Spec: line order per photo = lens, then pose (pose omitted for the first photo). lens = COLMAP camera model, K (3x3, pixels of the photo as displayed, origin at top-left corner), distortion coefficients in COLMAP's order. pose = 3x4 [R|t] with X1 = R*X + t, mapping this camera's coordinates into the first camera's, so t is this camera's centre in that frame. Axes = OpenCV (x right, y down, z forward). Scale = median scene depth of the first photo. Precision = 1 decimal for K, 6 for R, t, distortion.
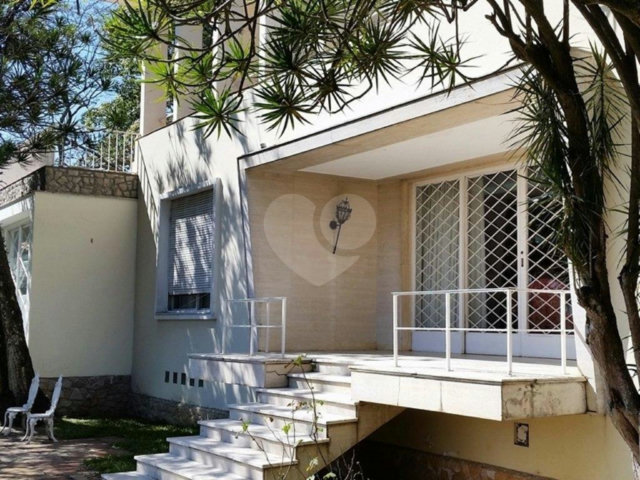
lens RADIAL K [[929.0, 0, 320.0], [0, 929.0, 240.0], [0, 0, 1]] dist [0.006149, -0.009389]
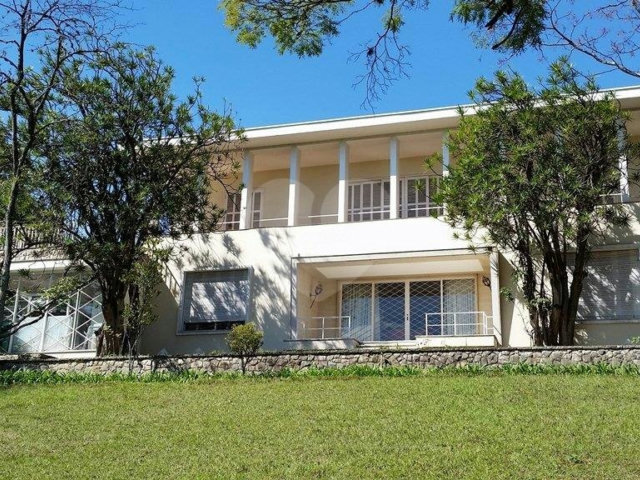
lens RADIAL K [[929.0, 0, 320.0], [0, 929.0, 240.0], [0, 0, 1]] dist [0.006149, -0.009389]
pose [[0.777864, 0.193980, 0.597745, -1.220091], [-0.089689, 0.975699, -0.199919, 0.274381], [-0.621999, 0.101898, 0.776359, -0.685745]]
